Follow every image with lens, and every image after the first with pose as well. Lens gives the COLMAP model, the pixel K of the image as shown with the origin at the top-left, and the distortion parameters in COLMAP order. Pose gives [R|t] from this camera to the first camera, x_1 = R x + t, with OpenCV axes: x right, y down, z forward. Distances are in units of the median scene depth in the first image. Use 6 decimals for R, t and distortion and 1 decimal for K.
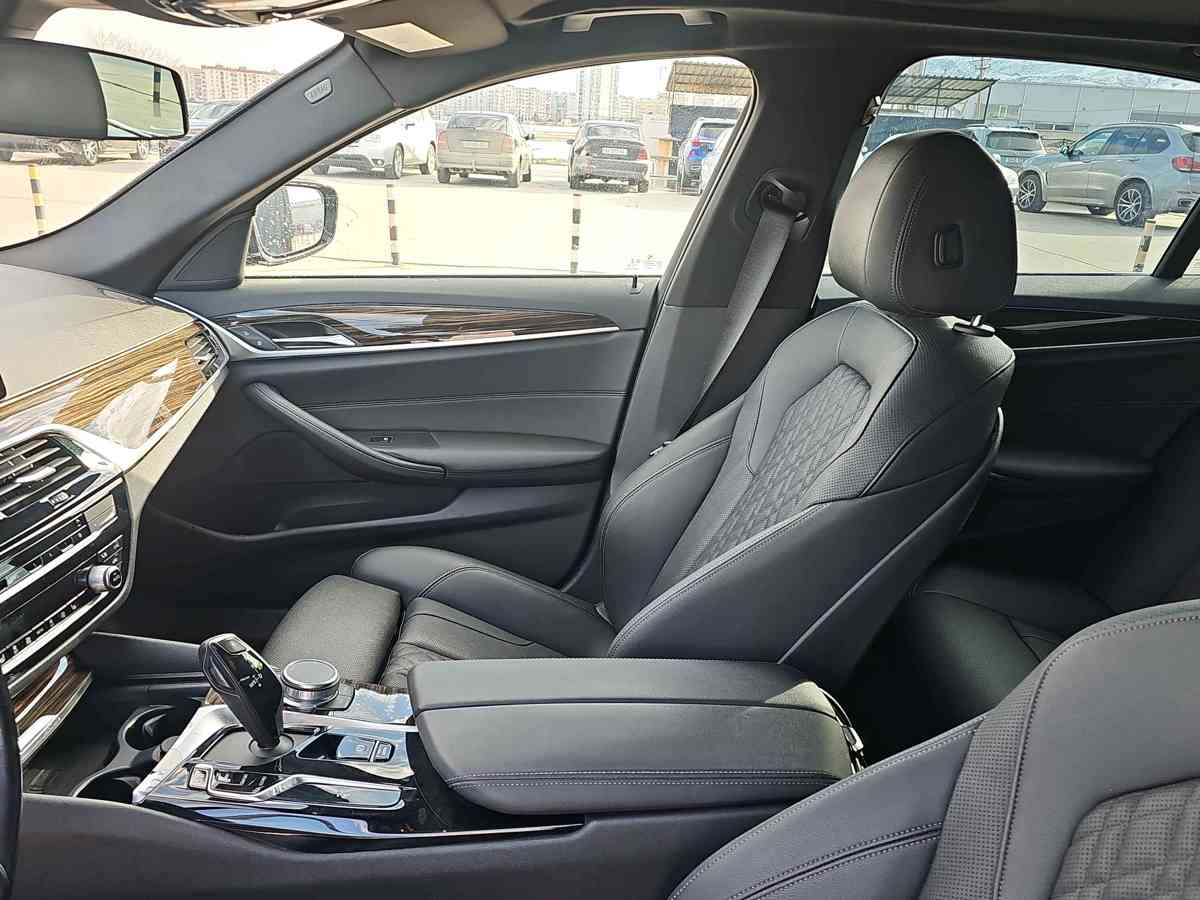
lens RADIAL K [[940.4, 0, 594.6], [0, 940.4, 456.7], [0, 0, 1]] dist [0.068350, -0.071649]
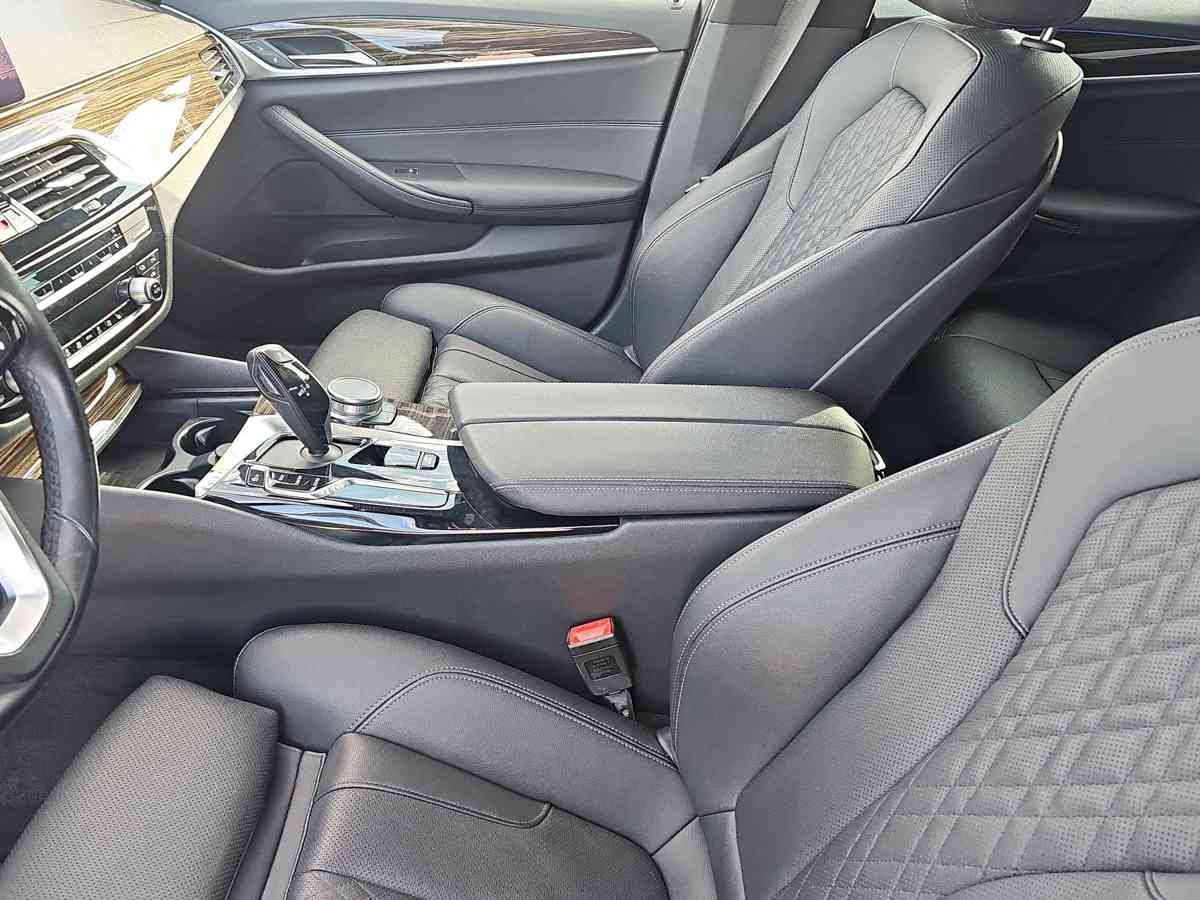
lens RADIAL K [[940.4, 0, 604.8], [0, 940.4, 441.3], [0, 0, 1]] dist [0.068350, -0.071649]
pose [[0.999755, 0.021575, -0.004932, -0.019869], [-0.019891, 0.973642, 0.227211, 0.042444], [0.009704, -0.227057, 0.973833, -0.009701]]
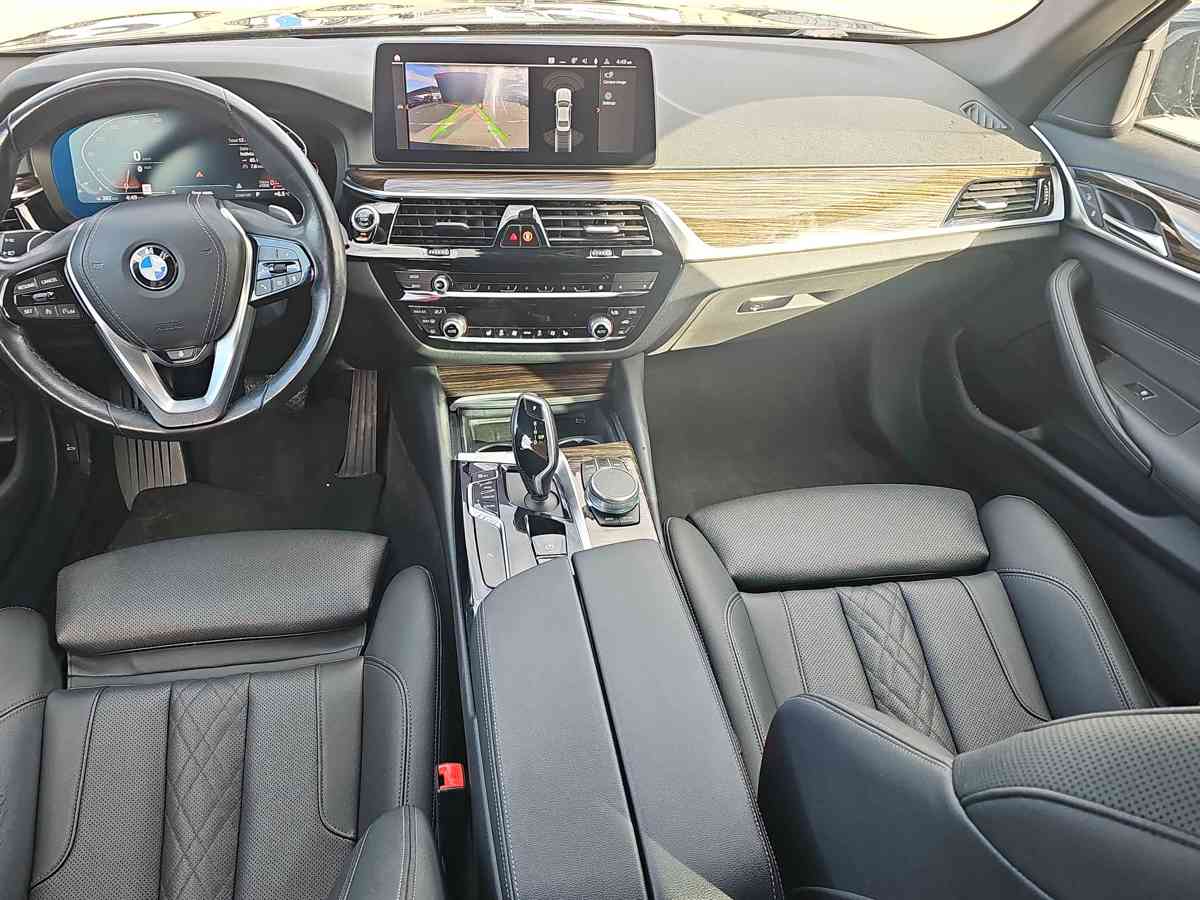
lens RADIAL K [[940.4, 0, 598.5], [0, 940.4, 459.9], [0, 0, 1]] dist [0.068350, -0.071649]
pose [[0.160158, 0.535505, -0.829207, 0.563757], [-0.336157, 0.819427, 0.464261, -0.284464], [0.928088, 0.204388, 0.311251, 0.623711]]
